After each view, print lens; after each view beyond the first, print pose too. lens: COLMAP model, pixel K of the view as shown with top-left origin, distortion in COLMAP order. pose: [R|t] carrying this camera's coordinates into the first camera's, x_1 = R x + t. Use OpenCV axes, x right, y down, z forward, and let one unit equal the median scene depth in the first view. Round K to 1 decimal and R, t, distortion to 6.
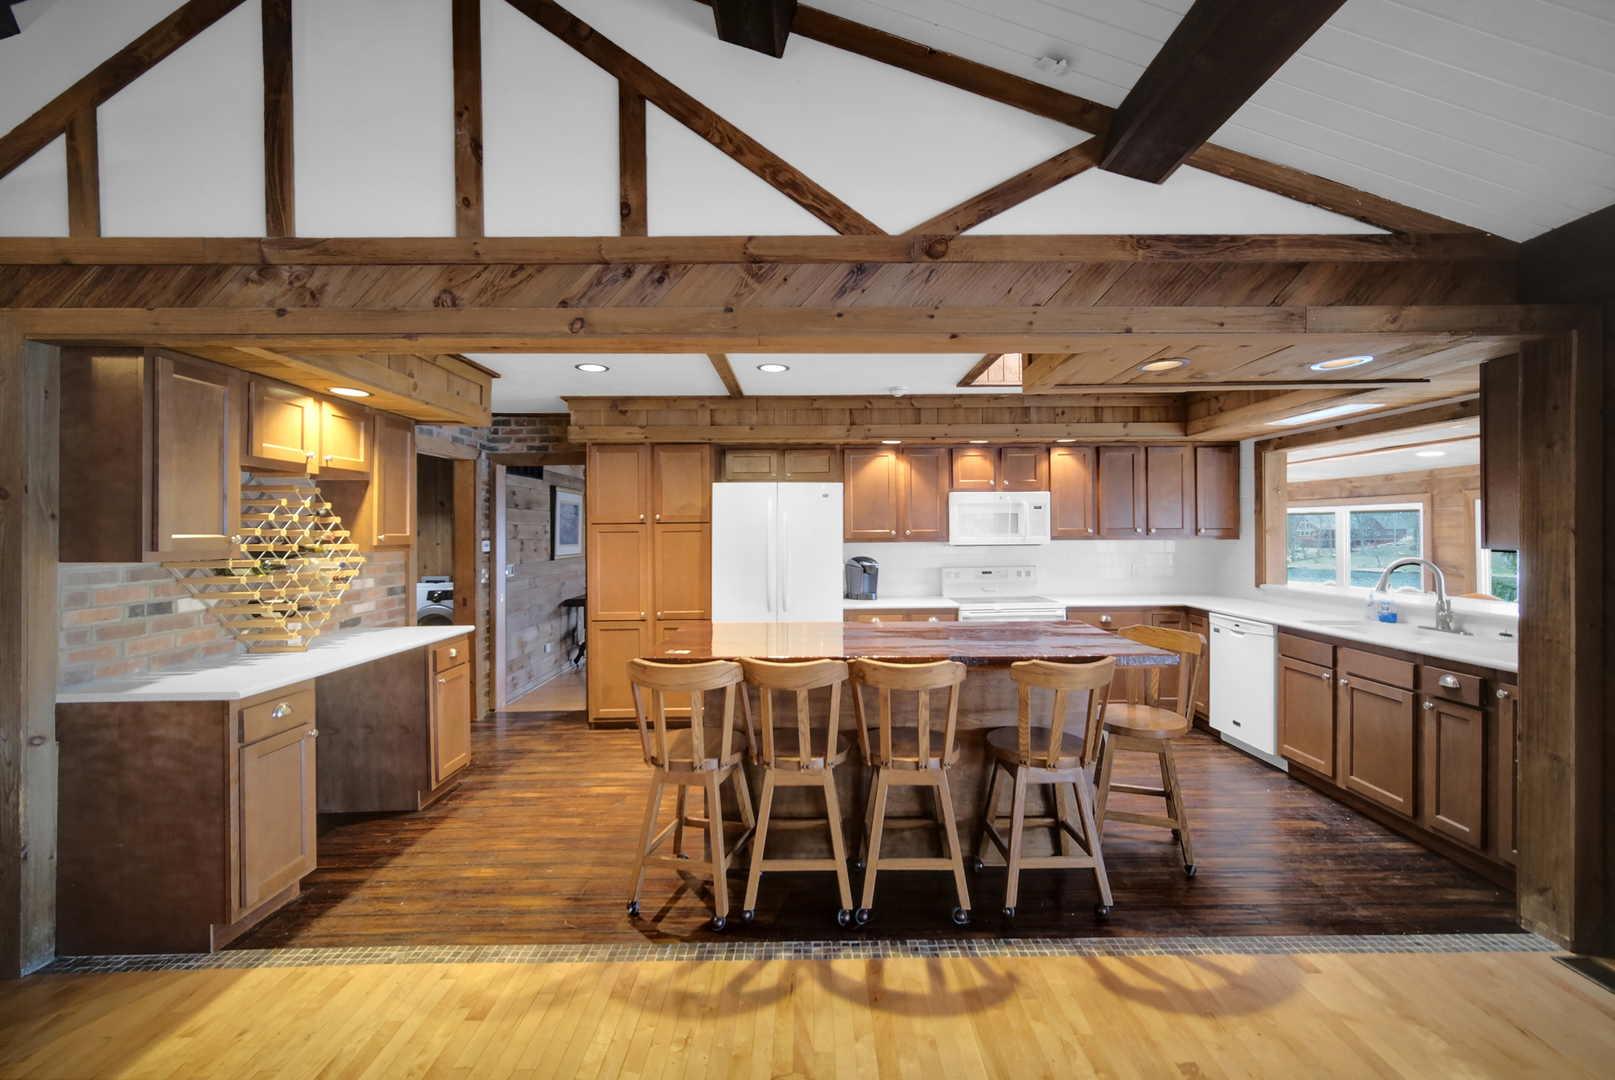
lens RADIAL K [[642.5, 0, 815.8], [0, 642.5, 529.9], [0, 0, 1]] dist [-0.004202, 0.000968]
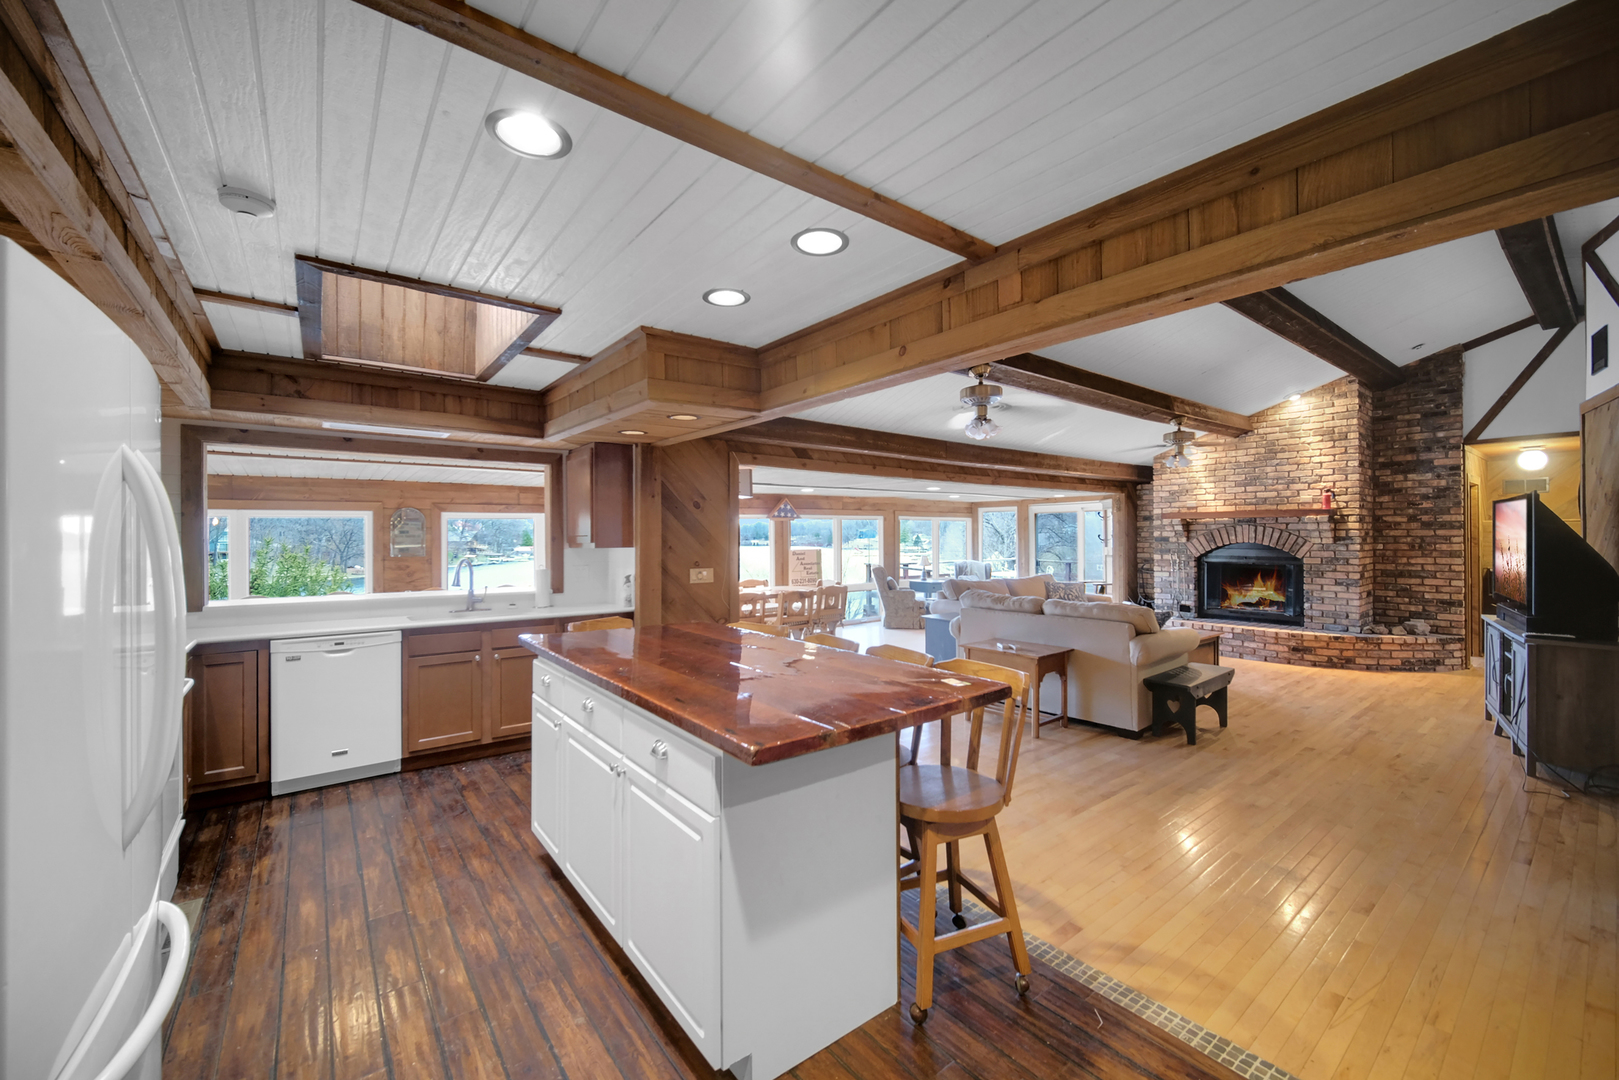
lens RADIAL K [[644.1, 0, 822.1], [0, 644.1, 531.4], [0, 0, 1]] dist [-0.004202, 0.000968]
pose [[-0.614683, 0.017078, 0.788589, -0.790832], [0.006988, 0.999844, -0.016206, 0.017852], [-0.788743, -0.004450, -0.614707, 1.719274]]
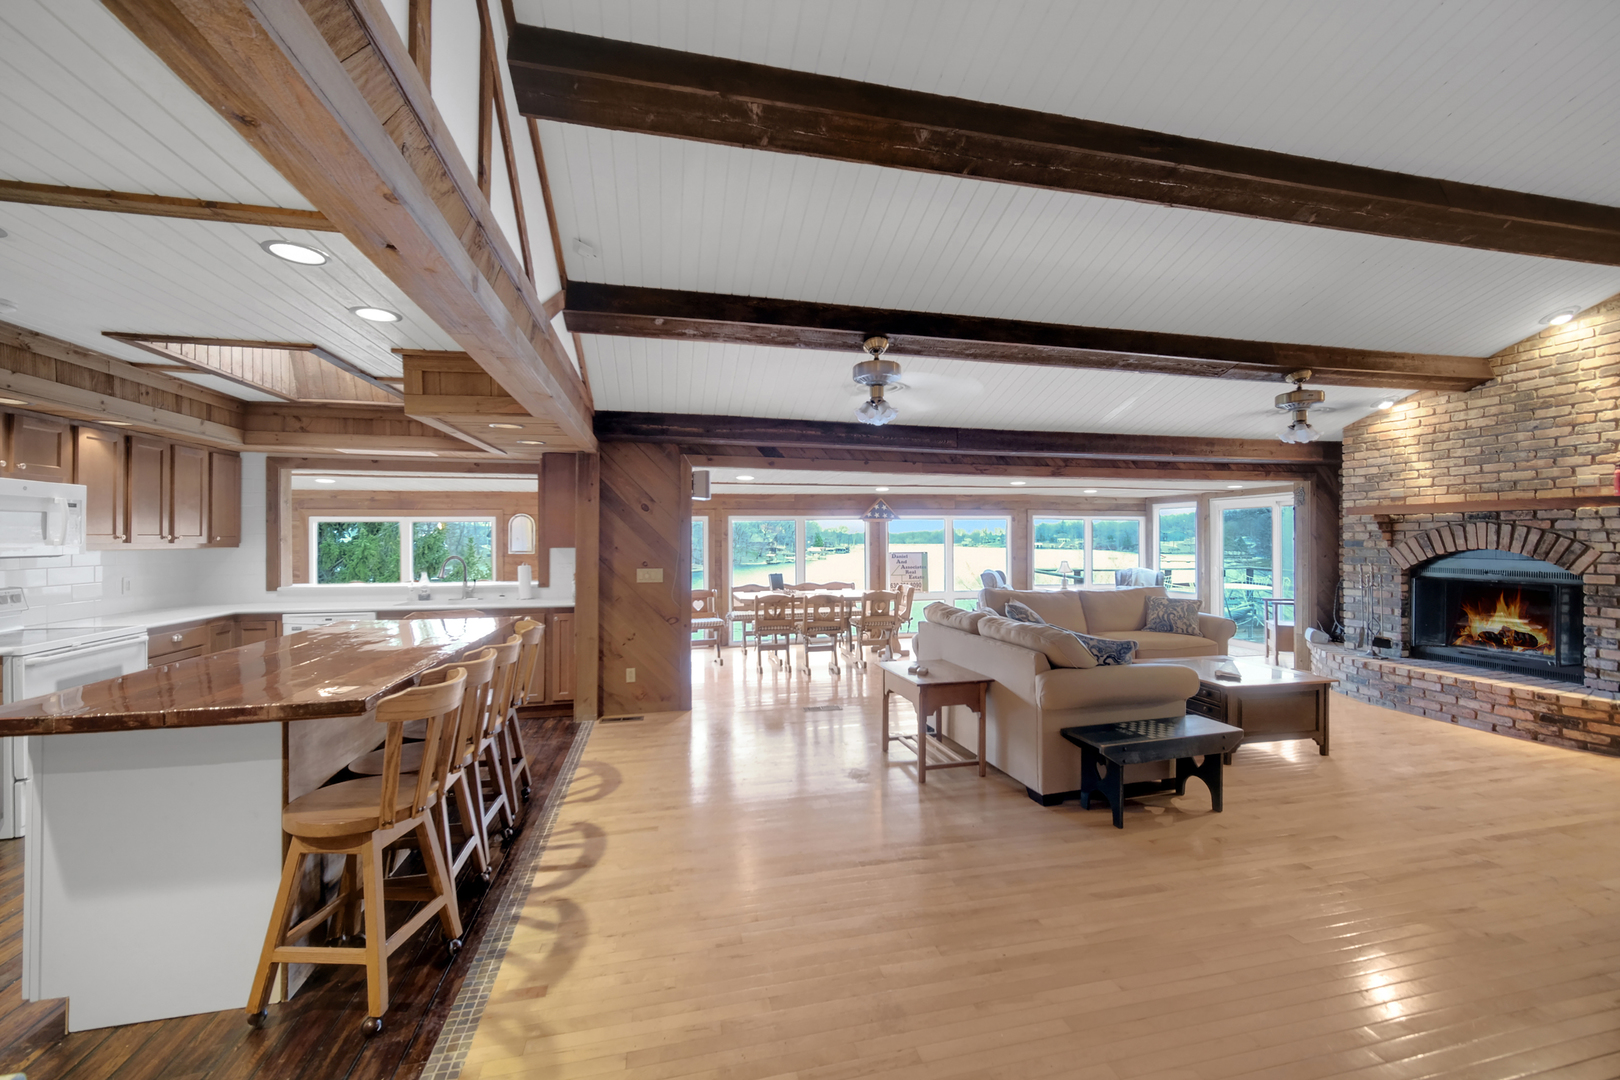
lens RADIAL K [[644.5, 0, 818.4], [0, 644.5, 536.2], [0, 0, 1]] dist [-0.004202, 0.000968]
pose [[-0.220809, 0.012868, 0.975232, -1.148590], [-0.000056, 0.999913, -0.013207, 0.021566], [-0.975317, -0.002971, -0.220789, 0.662031]]
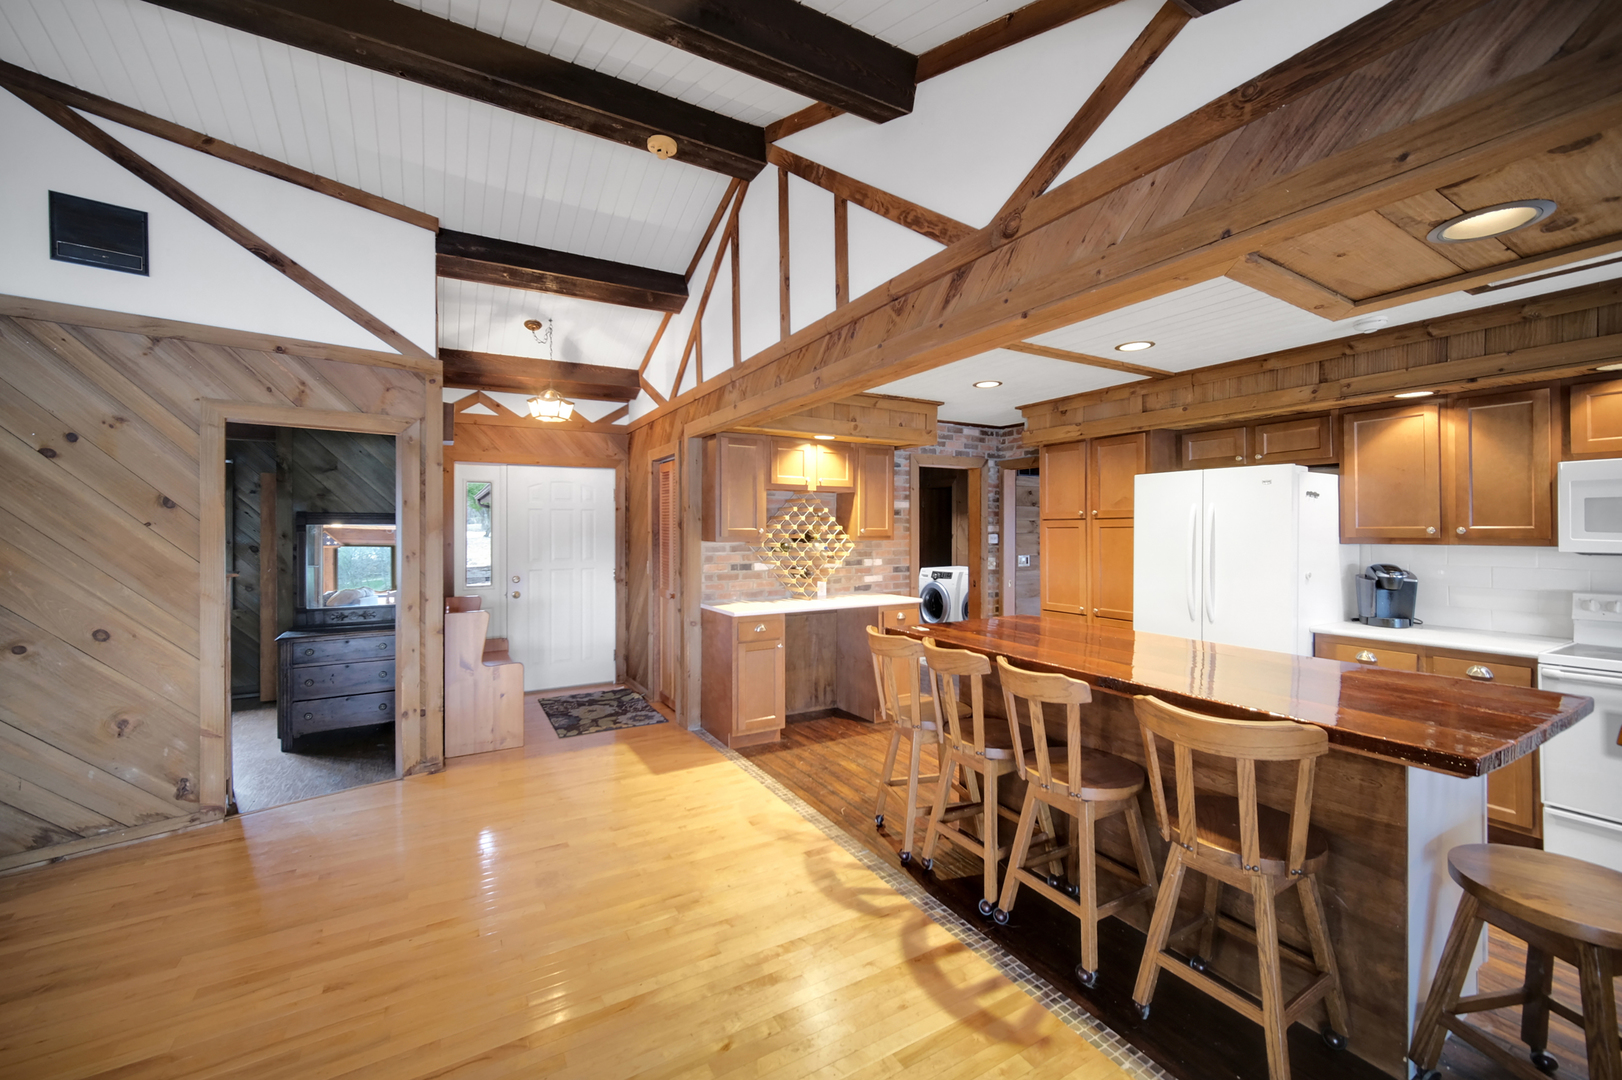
lens RADIAL K [[645.3, 0, 820.2], [0, 645.3, 529.1], [0, 0, 1]] dist [-0.004202, 0.000968]
pose [[0.499242, 0.006285, -0.866440, 0.773735], [0.000326, 0.999972, 0.007442, -0.003896], [0.866462, -0.003998, 0.499226, 0.257321]]
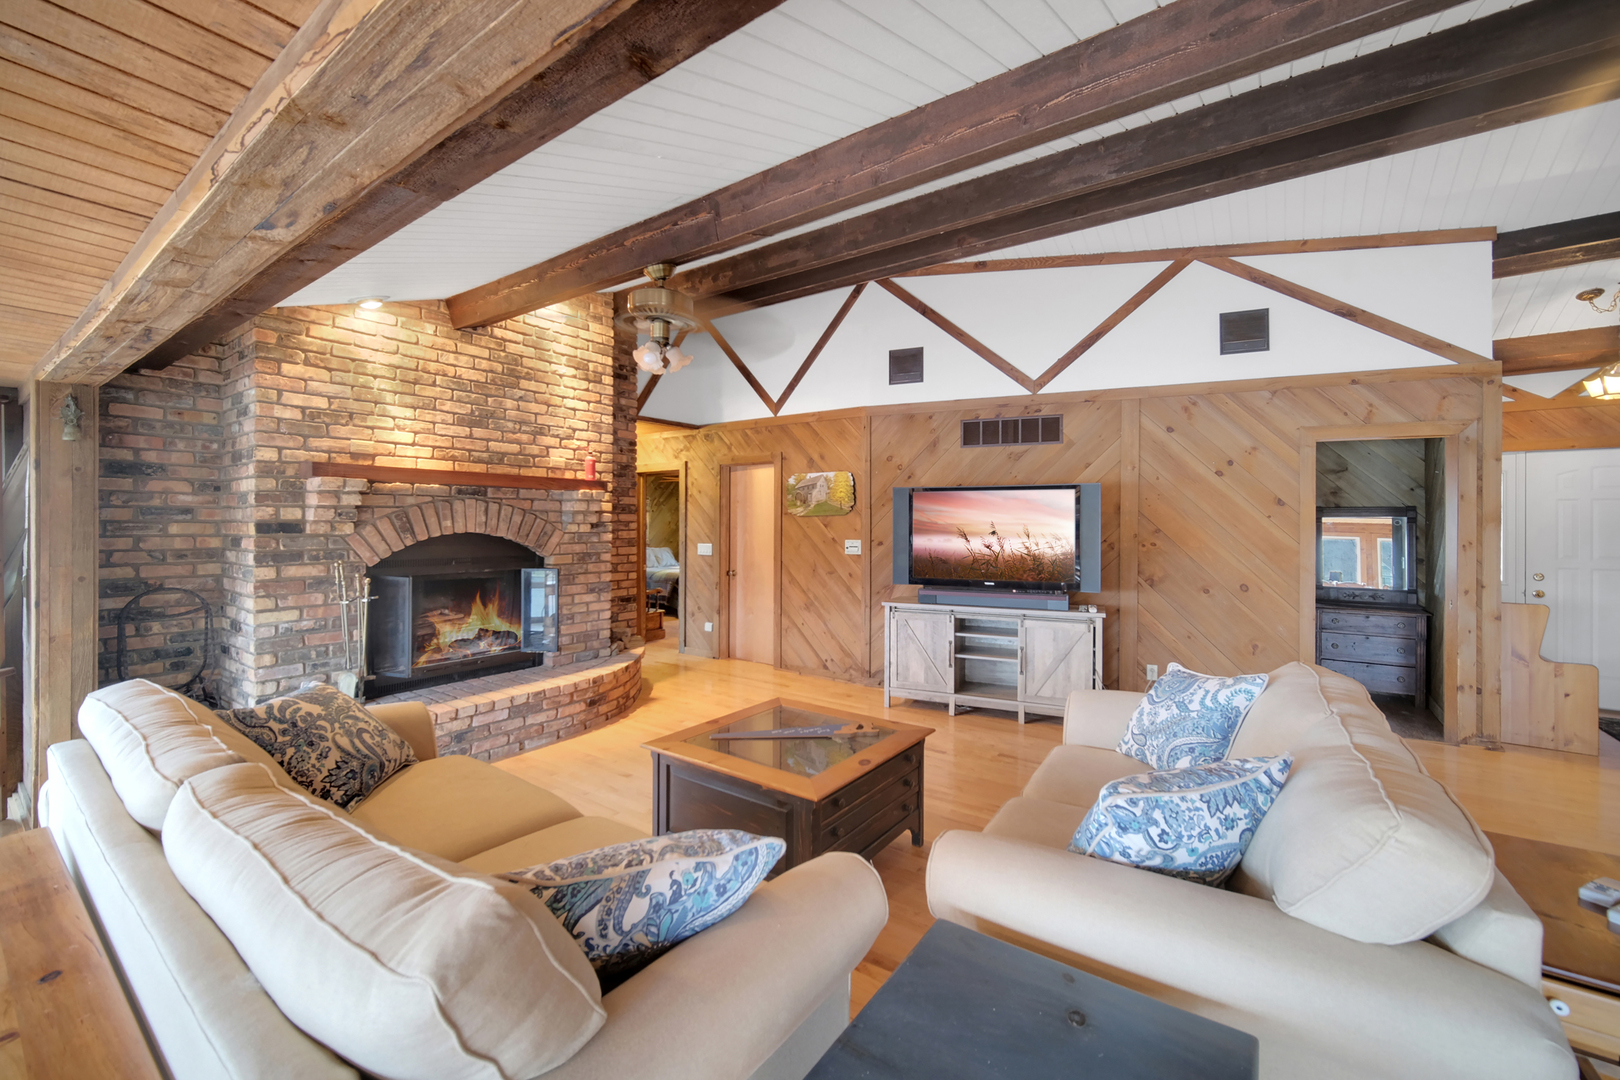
lens RADIAL K [[644.5, 0, 821.5], [0, 644.5, 523.5], [0, 0, 1]] dist [-0.004202, 0.000968]
pose [[-0.588667, 0.007899, -0.808337, 1.310244], [0.000714, 0.999957, 0.009252, -0.003366], [0.808375, 0.004869, -0.588647, -0.197998]]
